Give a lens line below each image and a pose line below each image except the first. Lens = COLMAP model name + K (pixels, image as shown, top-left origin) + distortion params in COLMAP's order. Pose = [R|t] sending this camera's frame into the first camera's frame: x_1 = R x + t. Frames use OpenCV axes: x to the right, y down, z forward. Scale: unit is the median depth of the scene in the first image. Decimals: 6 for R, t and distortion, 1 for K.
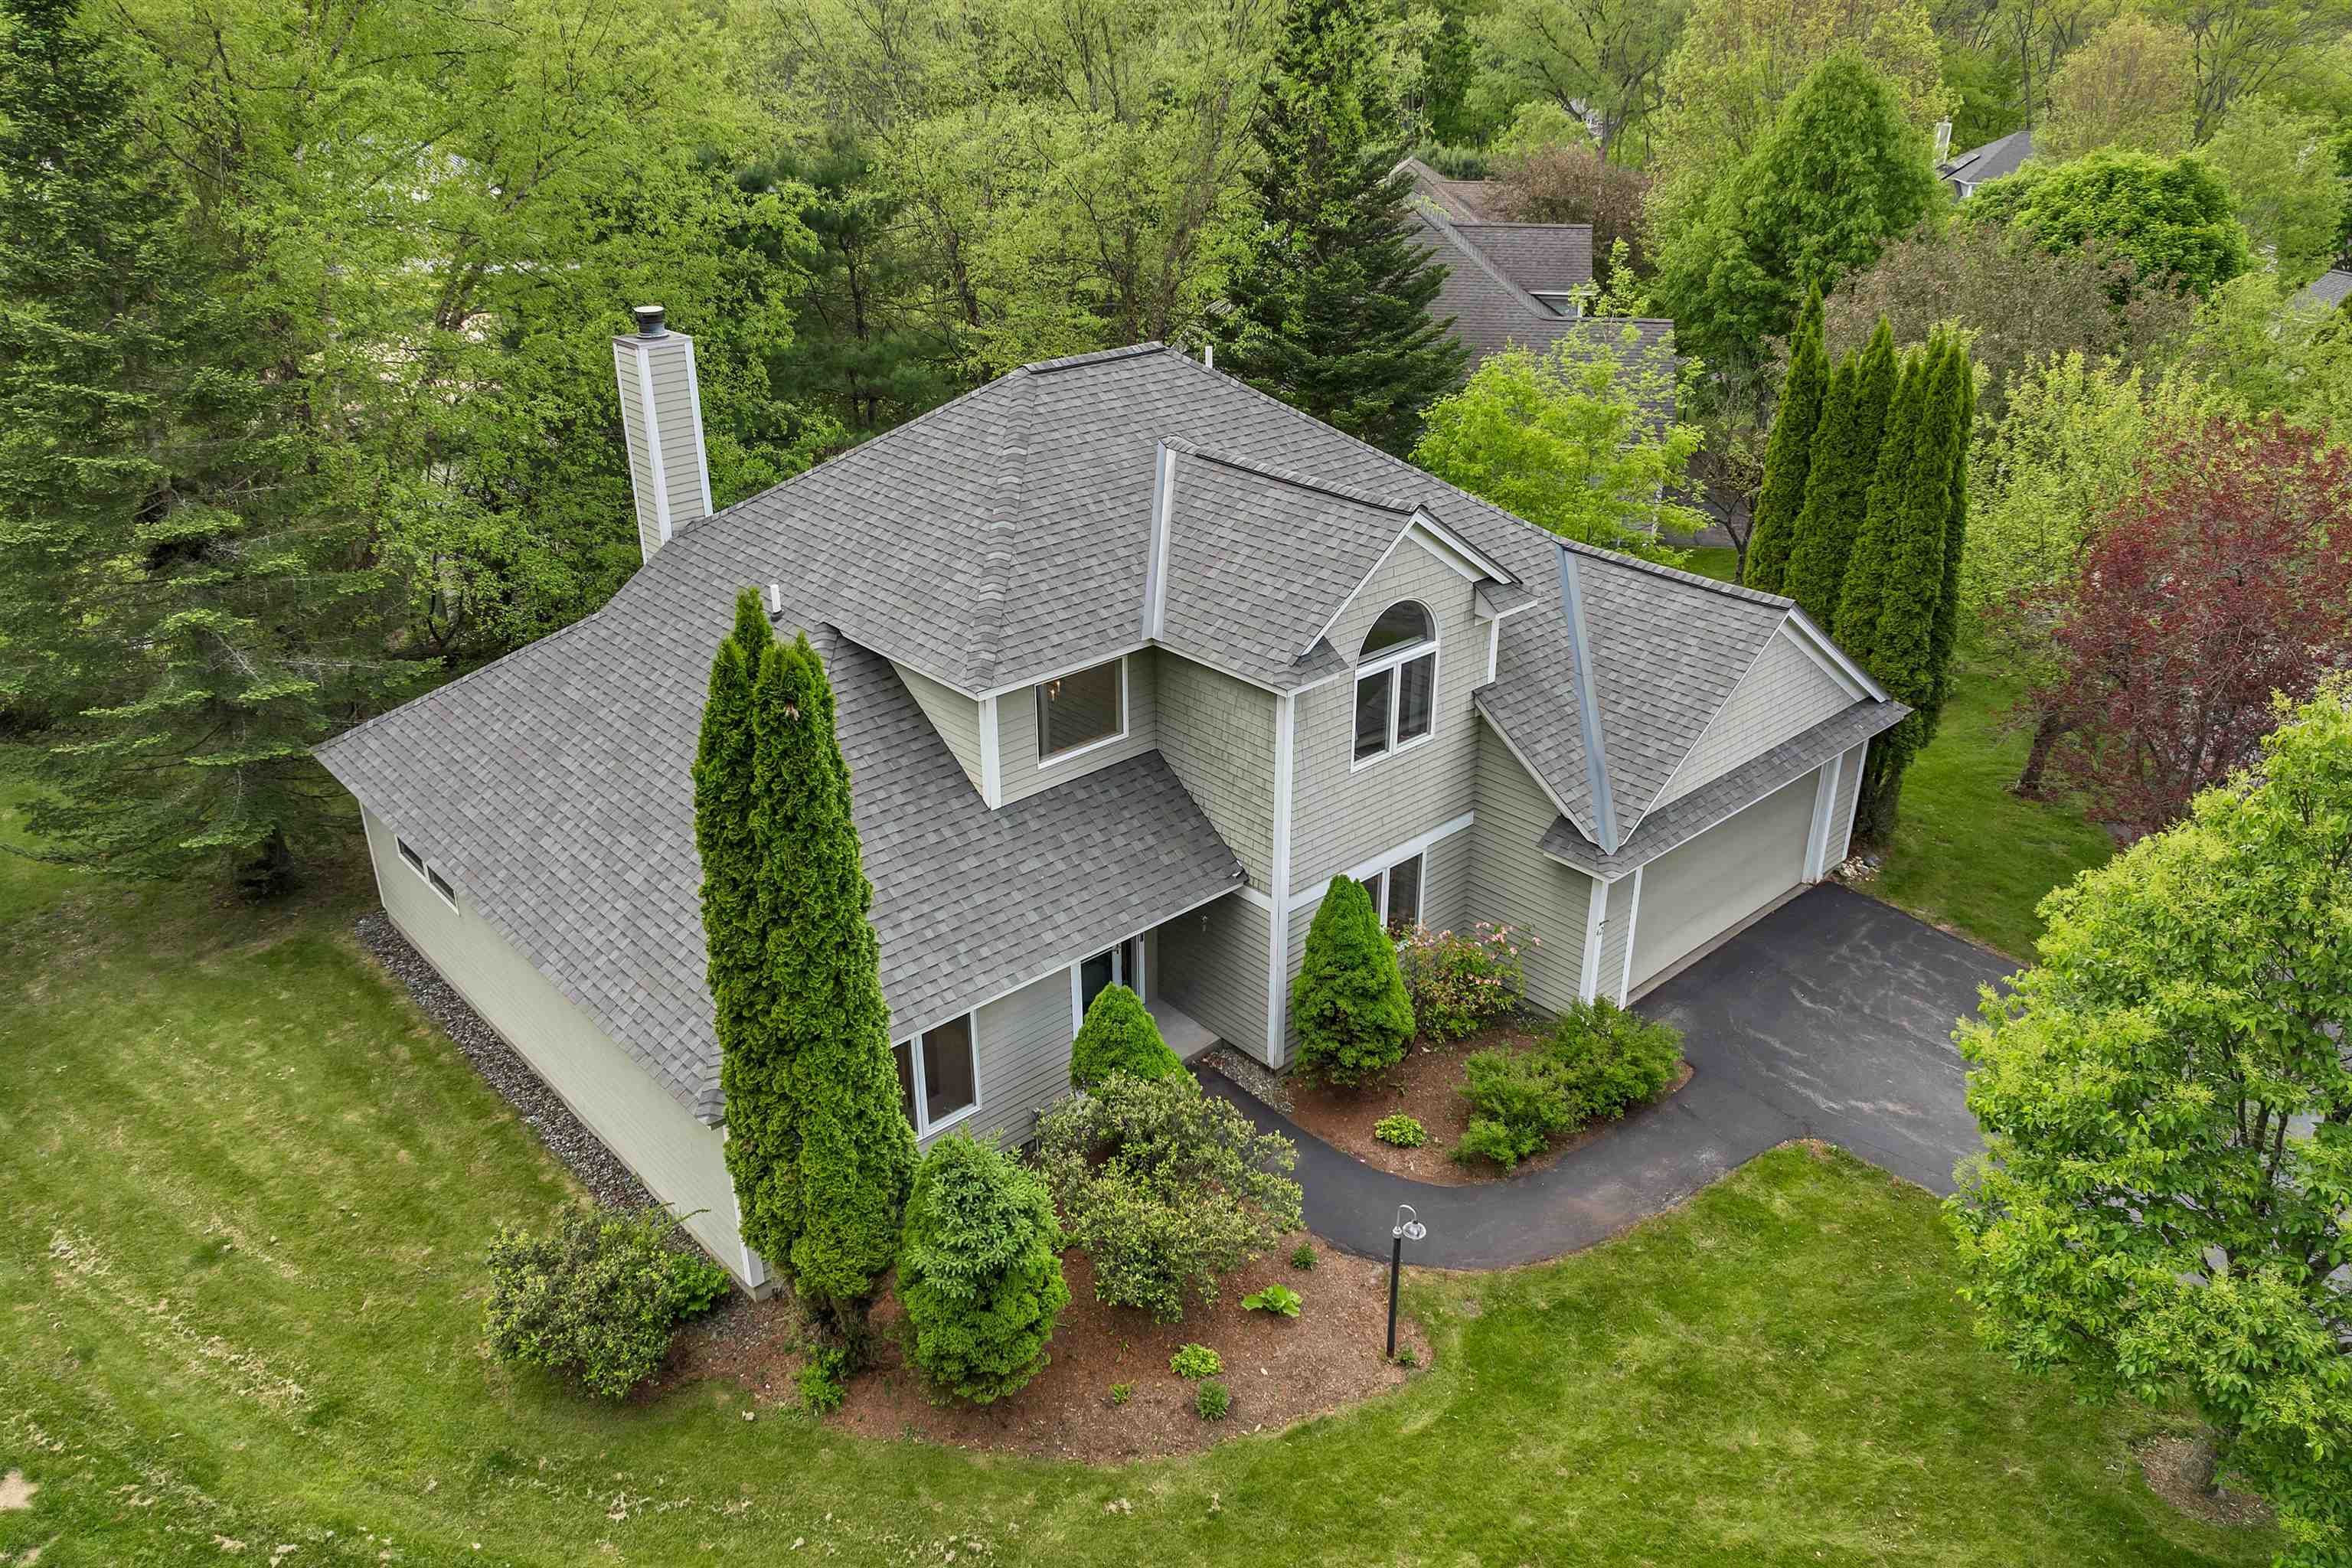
lens RADIAL K [[1691.0, 0, 1189.7], [0, 1691.0, 776.2], [0, 0, 1]] dist [-0.035084, 0.001246]
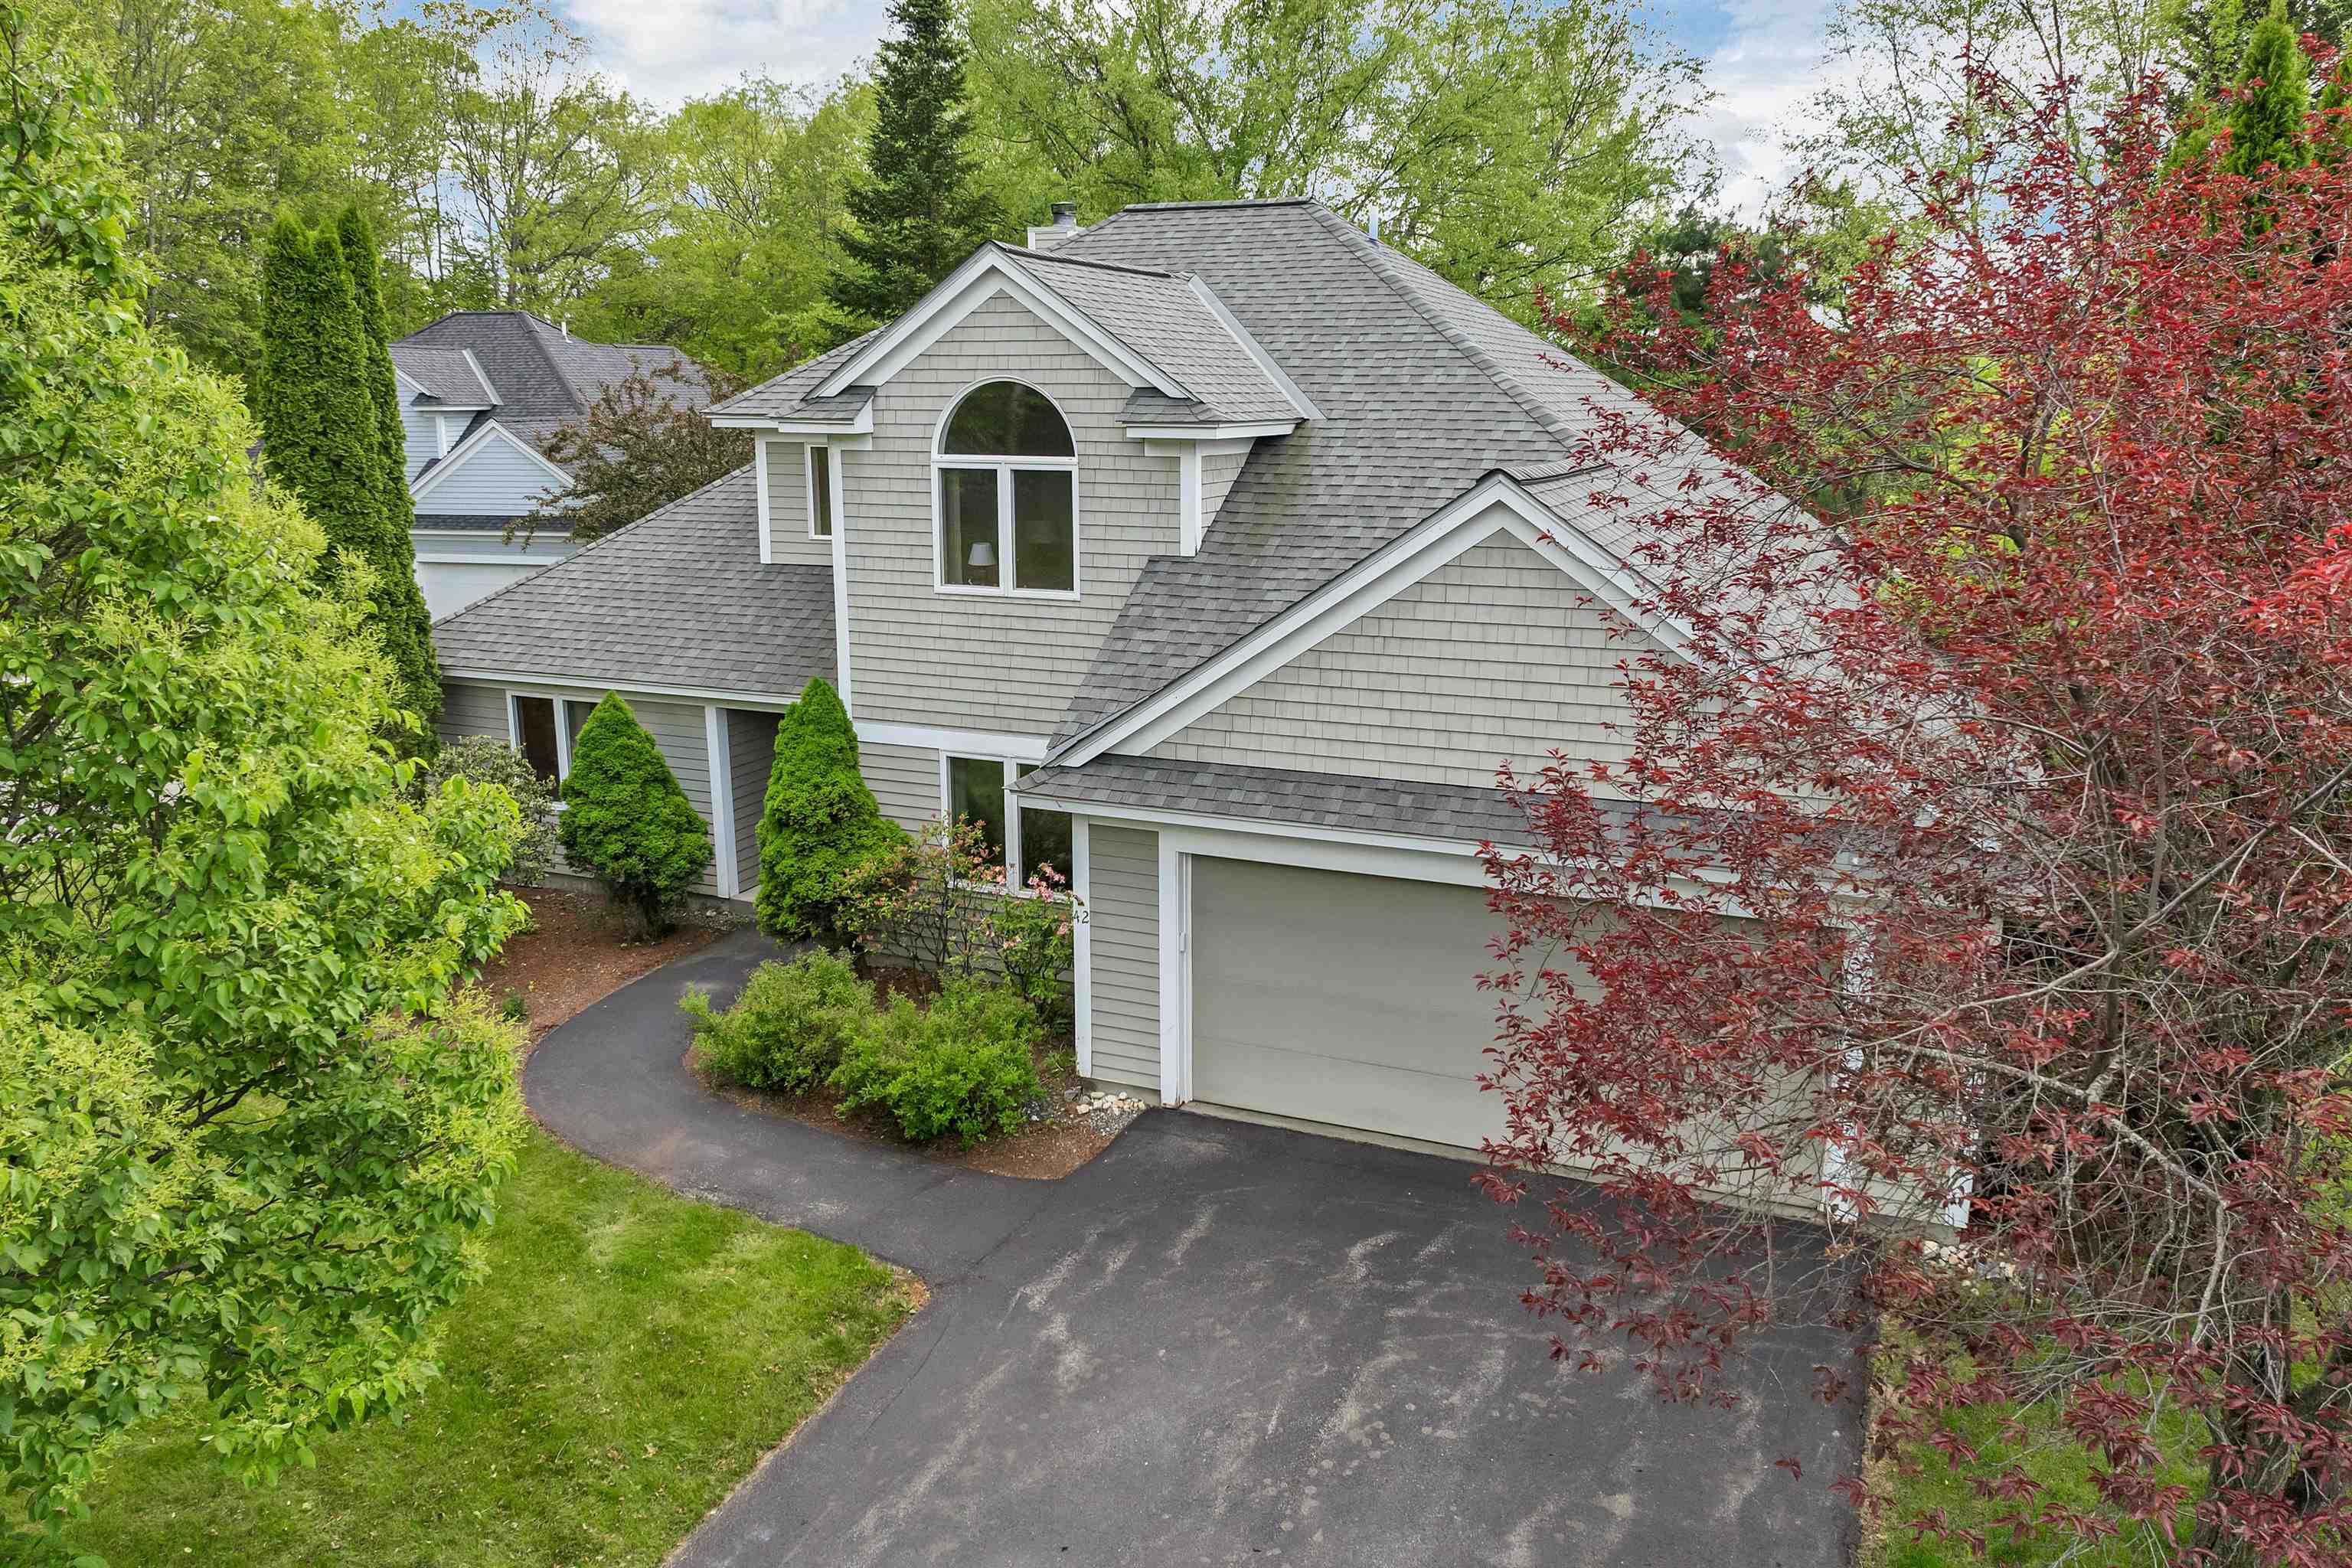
lens RADIAL K [[1691.0, 0, 1189.7], [0, 1691.0, 776.2], [0, 0, 1]] dist [-0.035084, 0.001246]
pose [[0.412972, 0.204349, -0.887522, 0.907567], [-0.392131, 0.919444, 0.029236, 0.008215], [0.822002, 0.335952, 0.459836, 0.791339]]
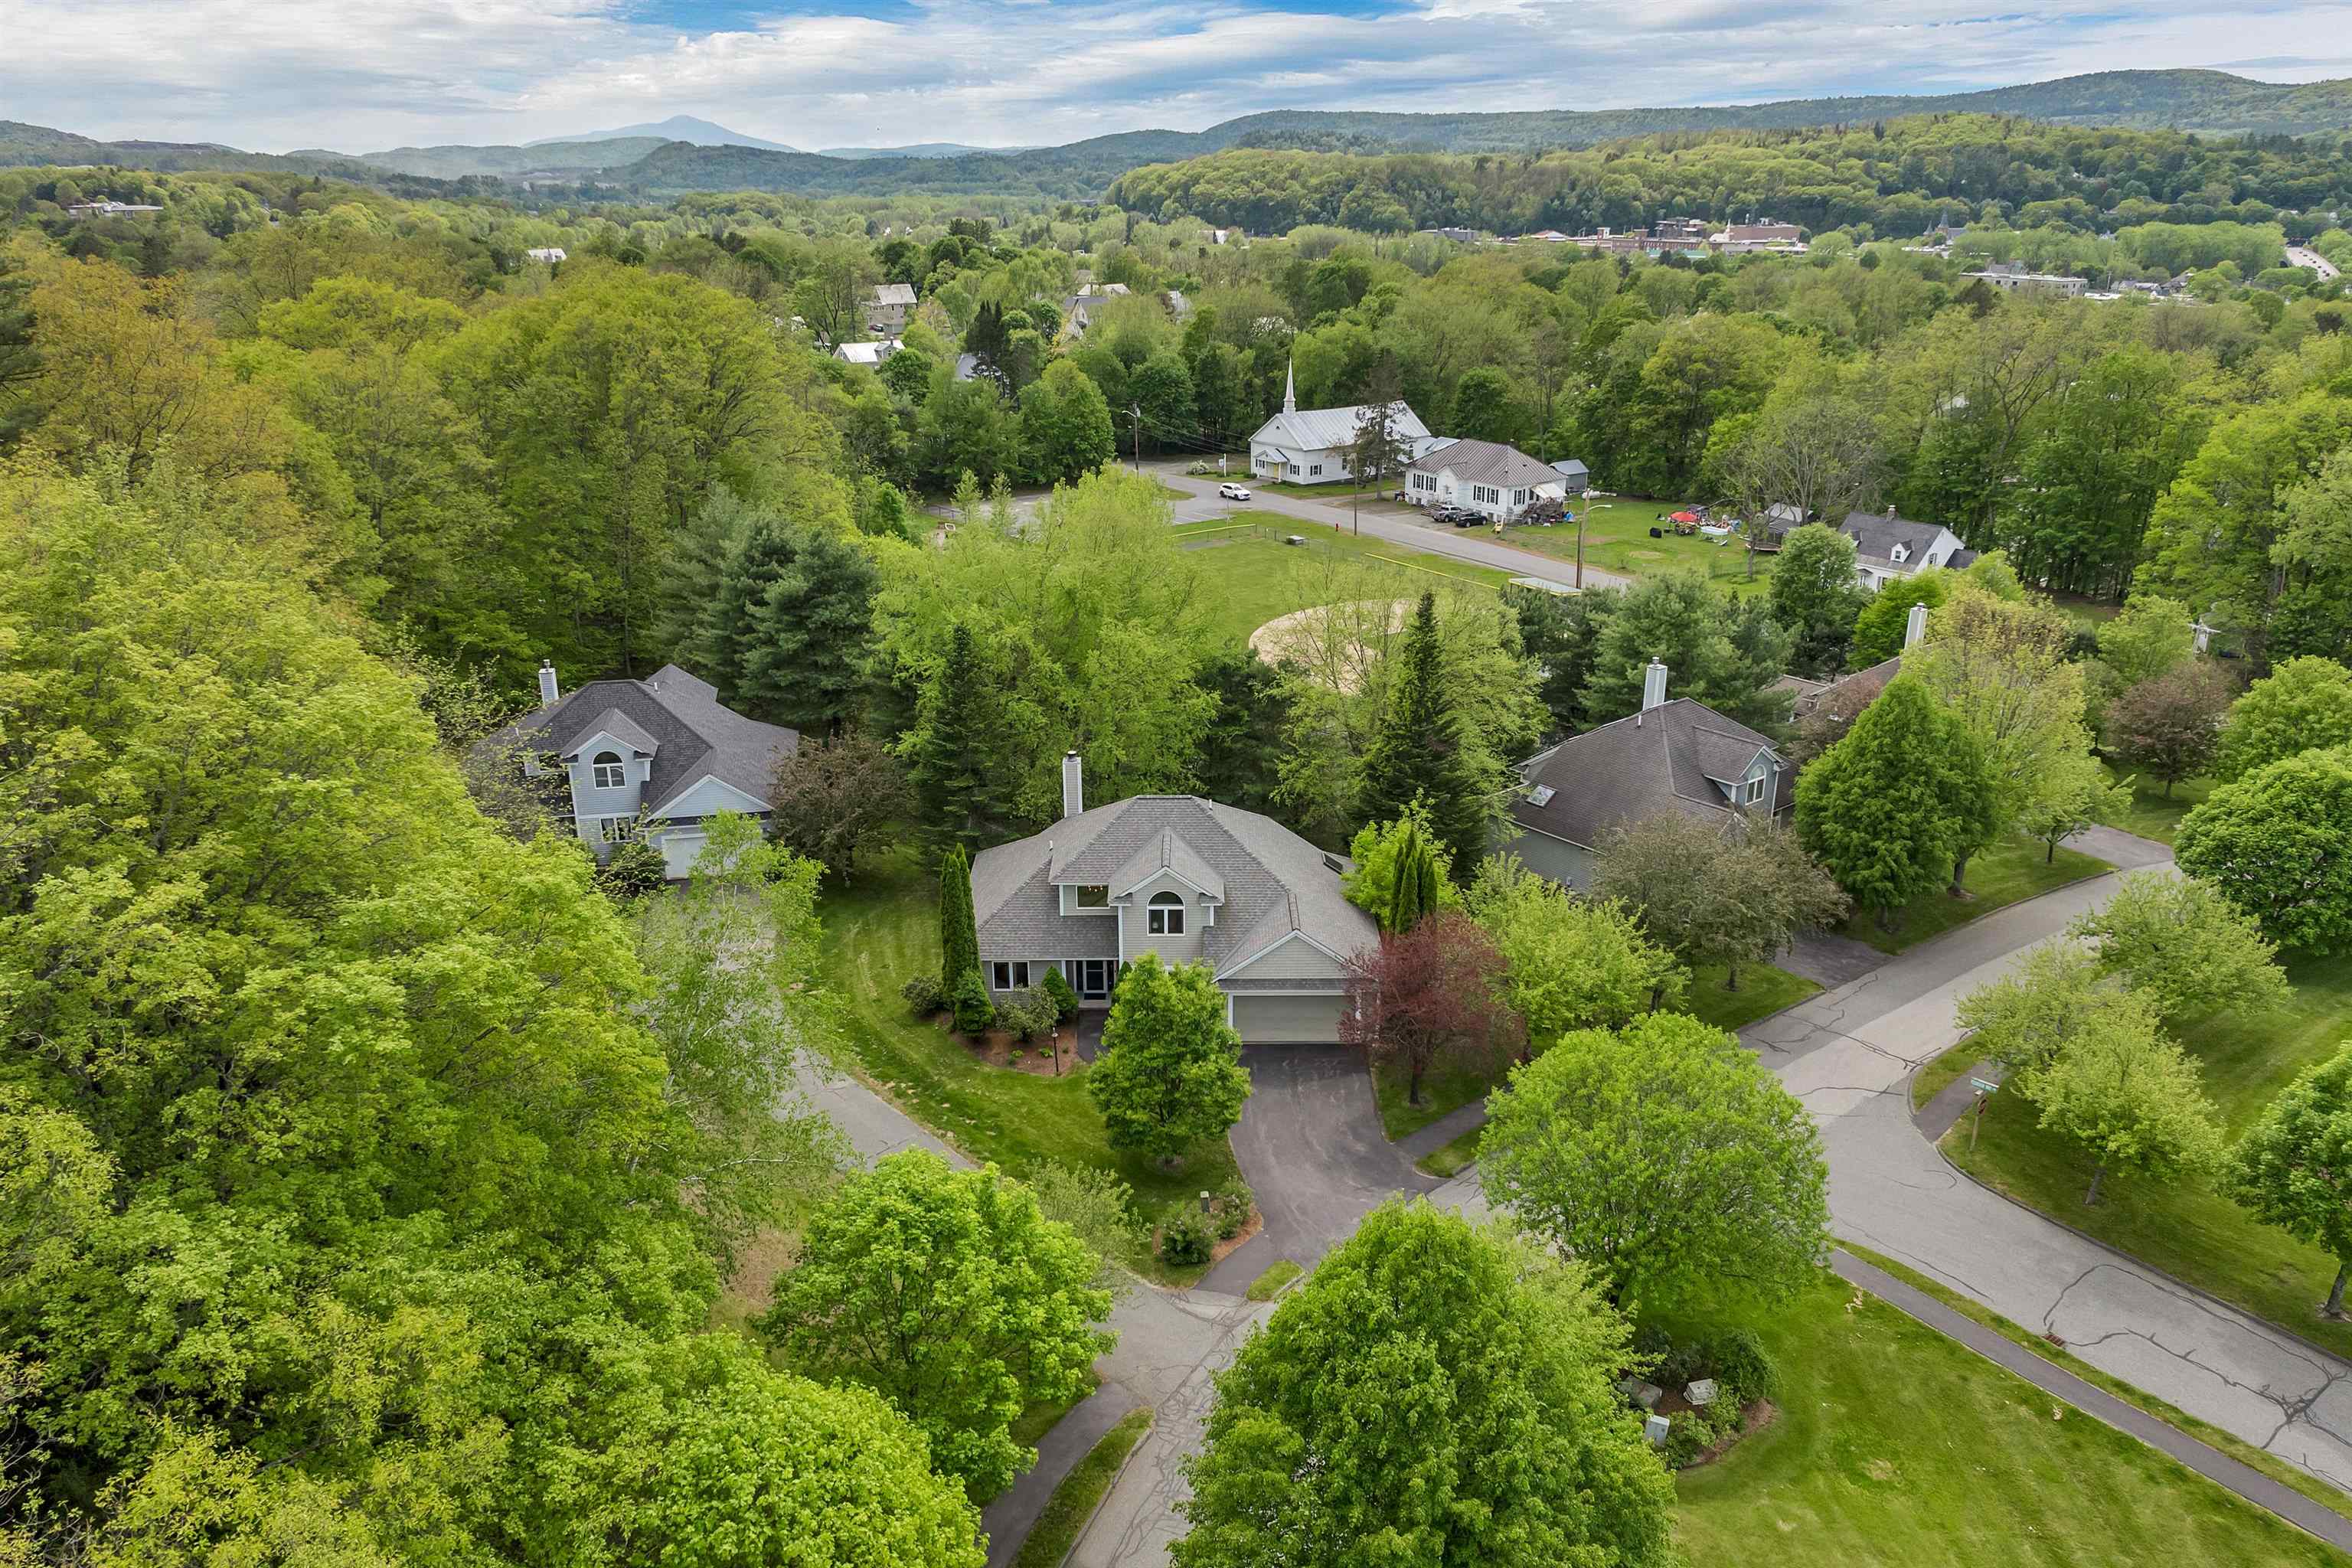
lens RADIAL K [[1692.8, 0, 1189.0], [0, 1692.8, 775.5], [0, 0, 1]] dist [-0.047057, 0.021373]
pose [[0.737377, 0.222521, -0.637777, 2.356364], [-0.286516, 0.958071, 0.003011, -0.360917], [0.611705, 0.180513, 0.770216, -1.705639]]
